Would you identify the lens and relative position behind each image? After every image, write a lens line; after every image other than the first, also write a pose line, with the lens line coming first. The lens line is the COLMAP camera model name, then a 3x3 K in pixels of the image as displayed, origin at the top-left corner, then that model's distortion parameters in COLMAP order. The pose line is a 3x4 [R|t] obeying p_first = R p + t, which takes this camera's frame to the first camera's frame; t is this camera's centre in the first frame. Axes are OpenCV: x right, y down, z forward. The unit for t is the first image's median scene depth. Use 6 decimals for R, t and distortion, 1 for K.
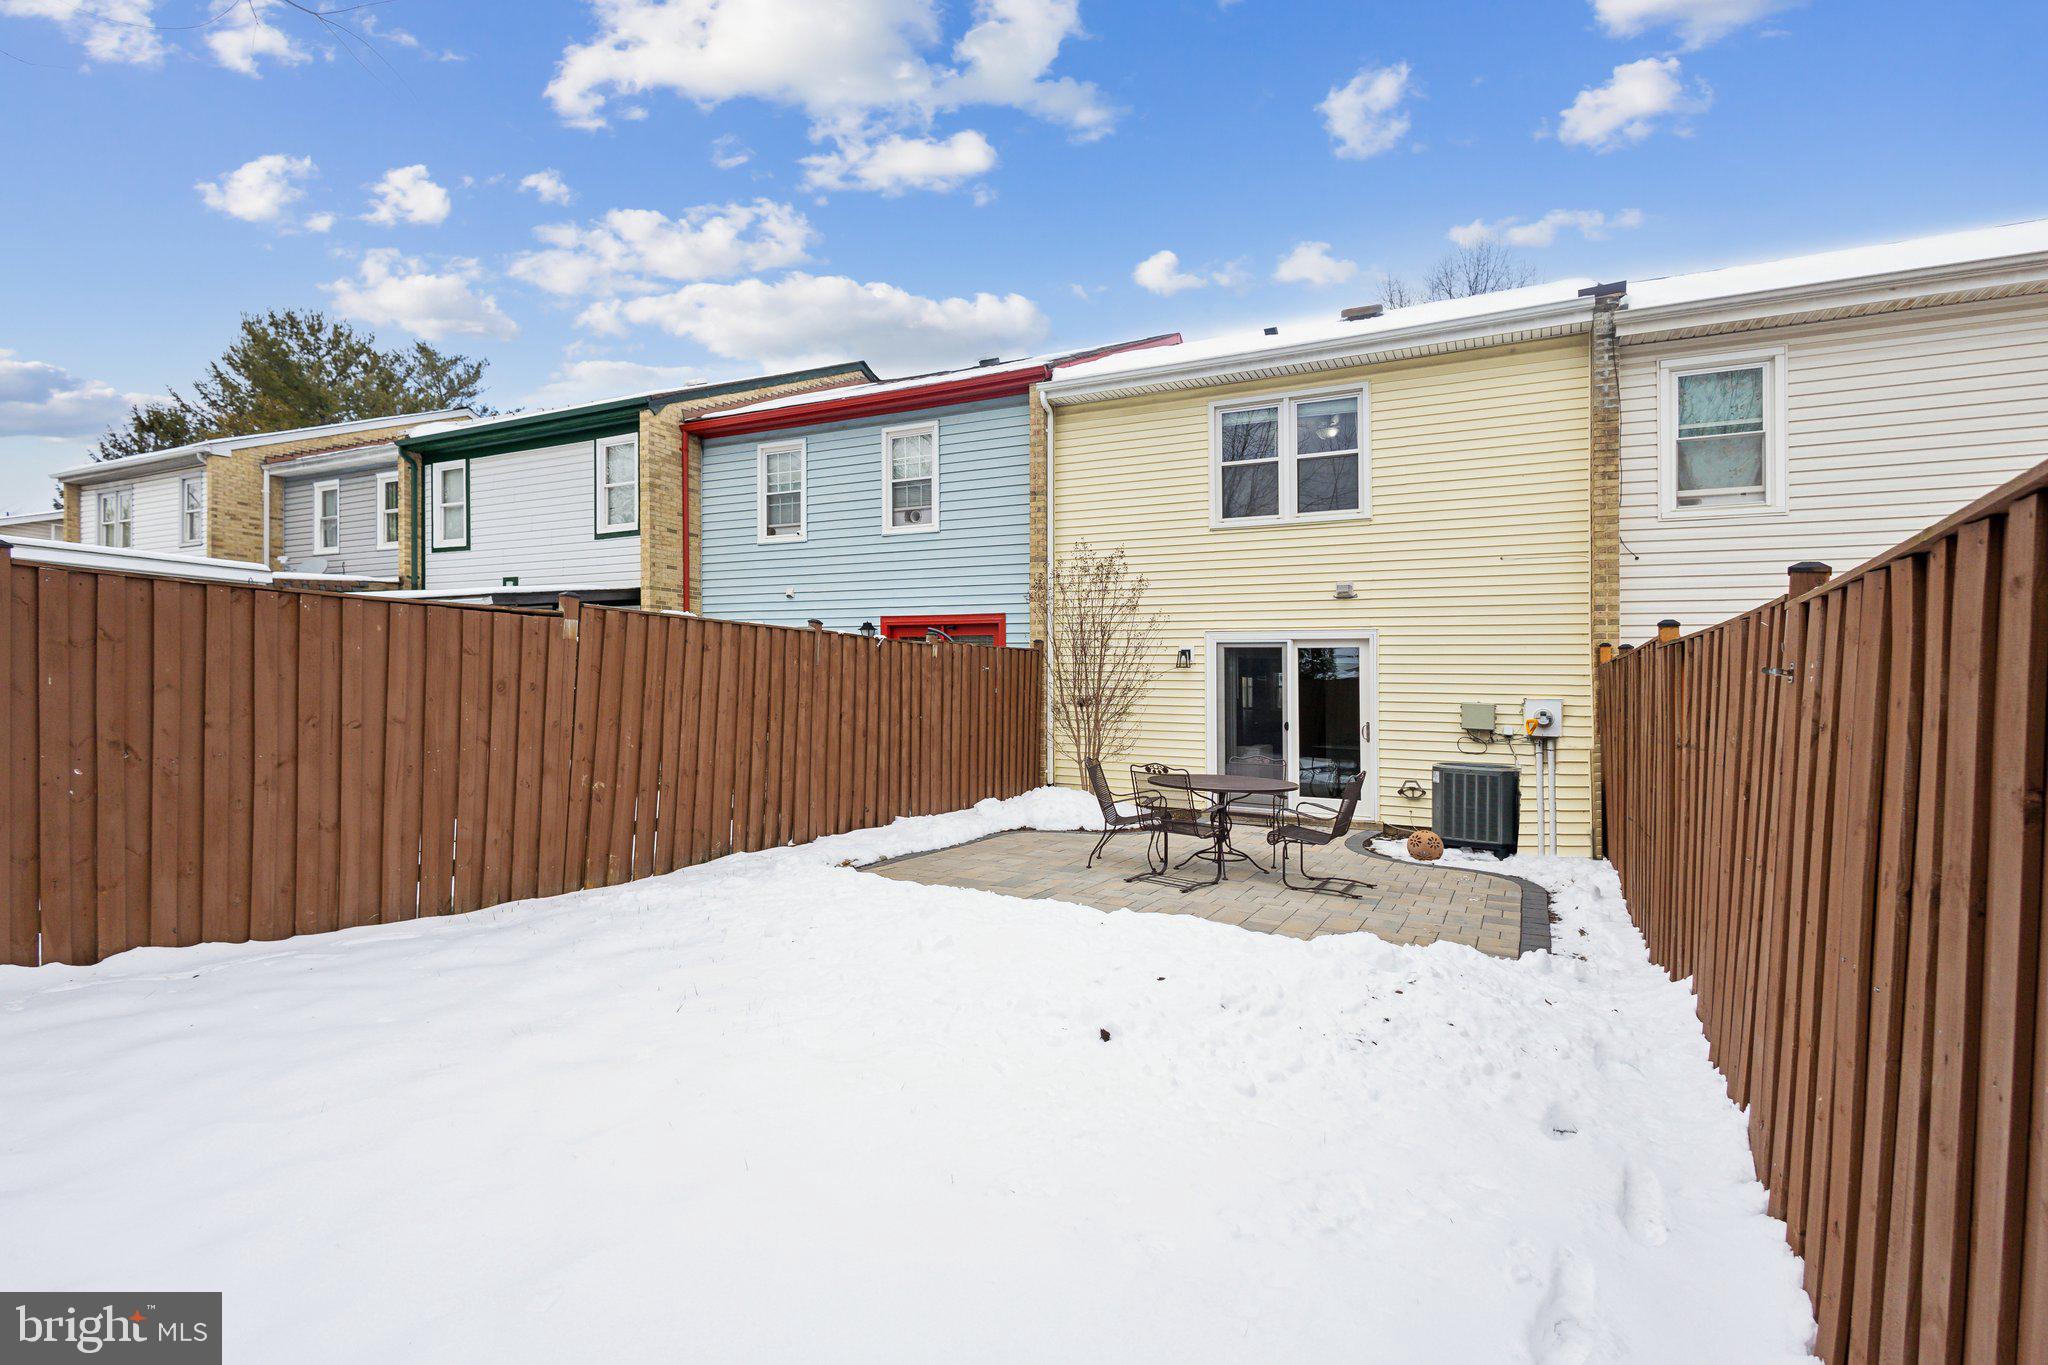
lens RADIAL K [[959.8, 0, 1017.3], [0, 959.8, 676.7], [0, 0, 1]] dist [0.010188, 0.000254]
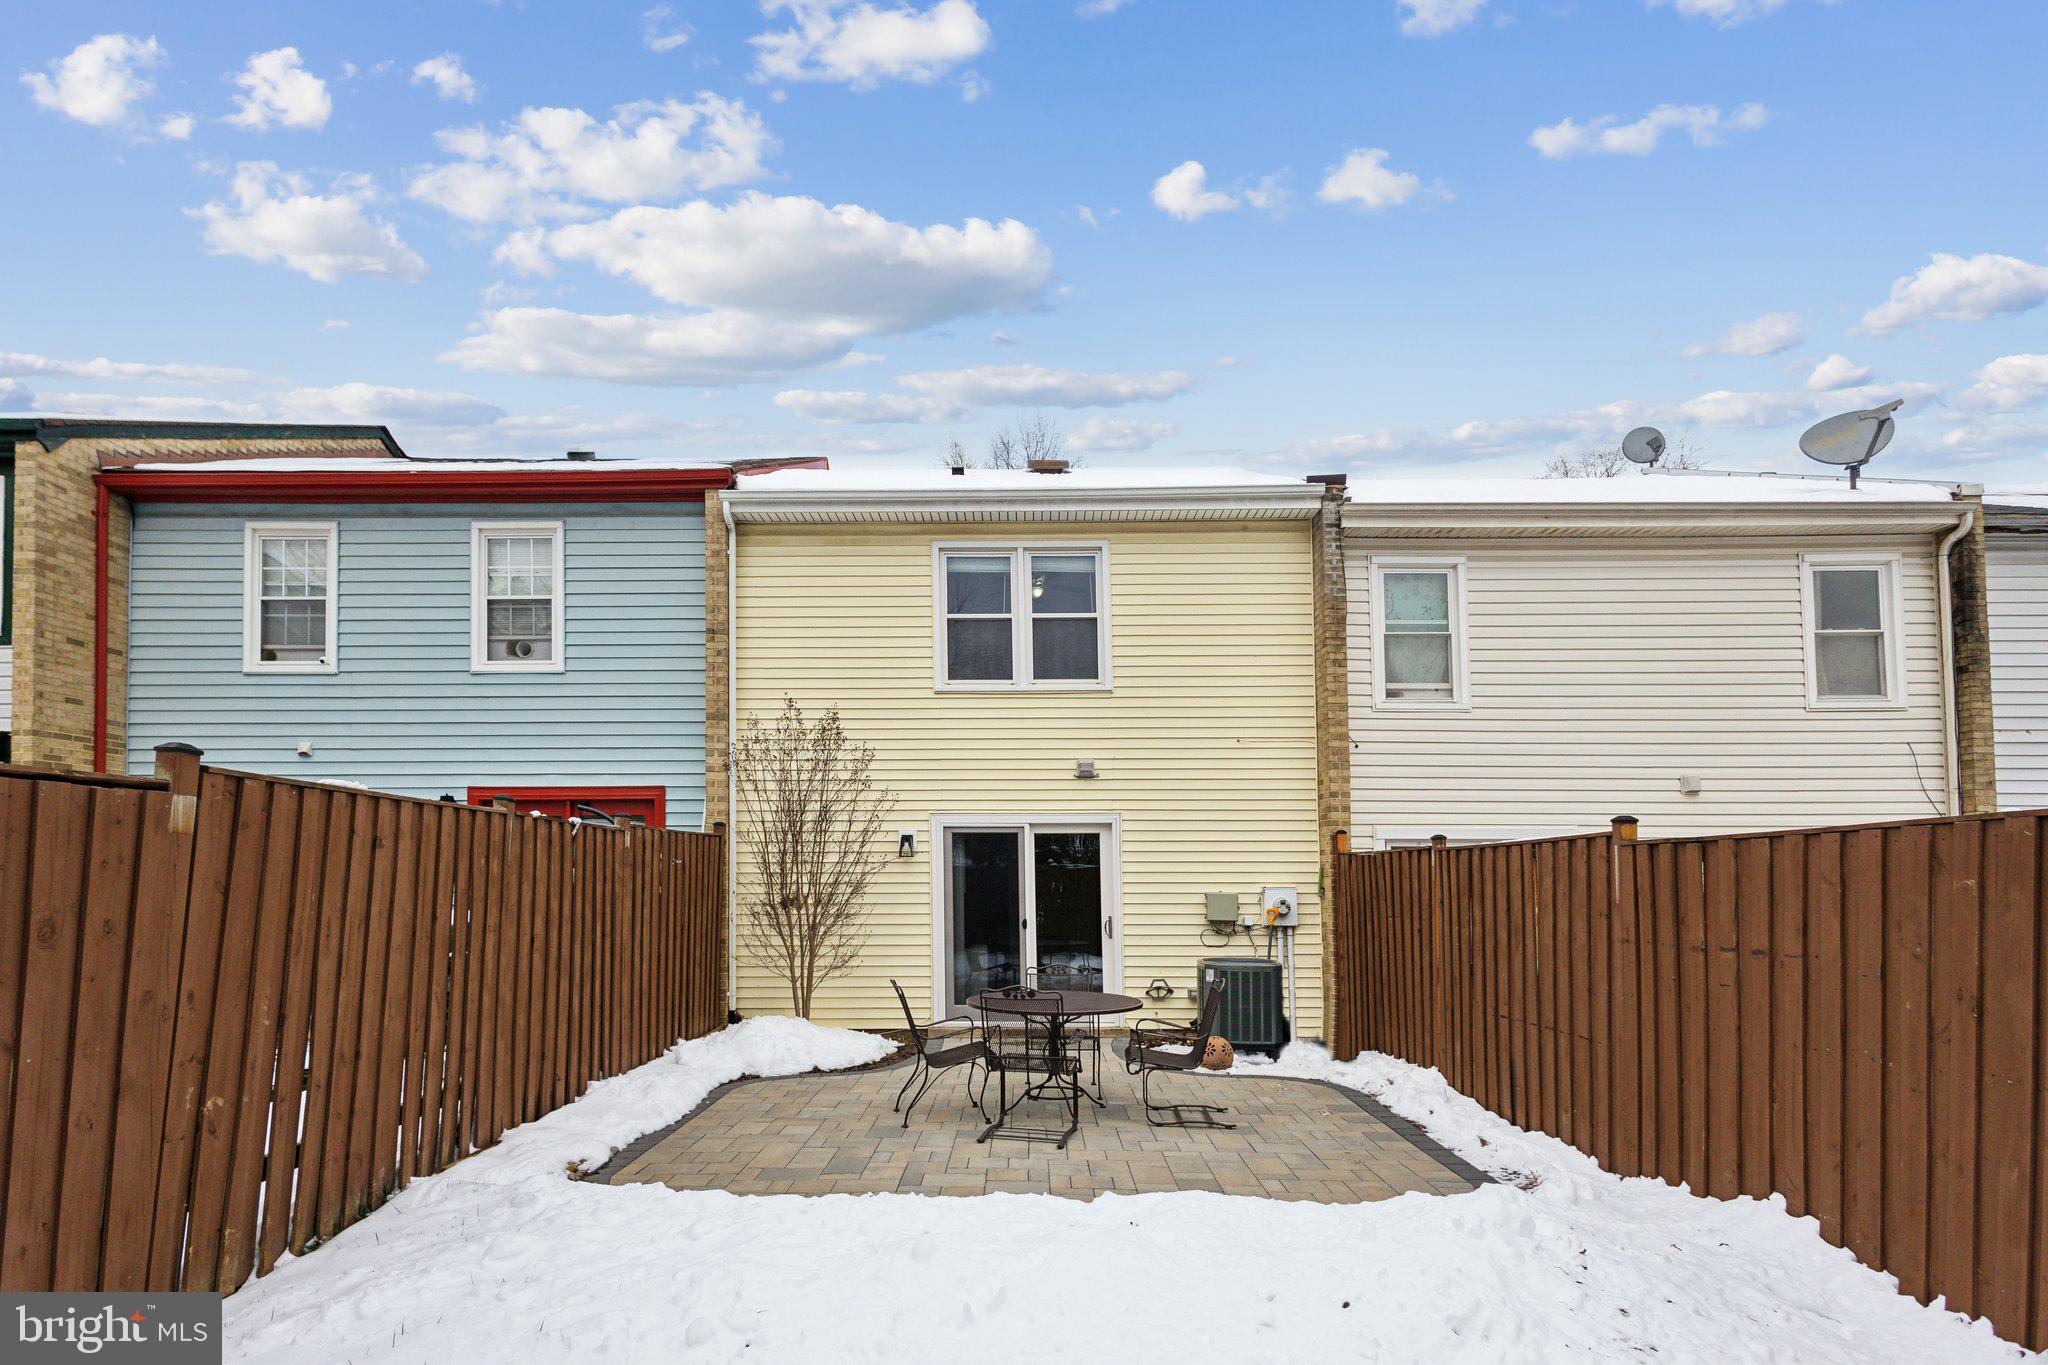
lens RADIAL K [[1085.1, 0, 1024.0], [0, 1085.1, 814.4], [0, 0, 1]] dist [0.001553, 0.002721]
pose [[0.890459, 0.007378, 0.455003, -0.164865], [0.010110, 0.999301, -0.035989, -0.012075], [-0.454951, 0.036647, 0.889762, 0.129289]]
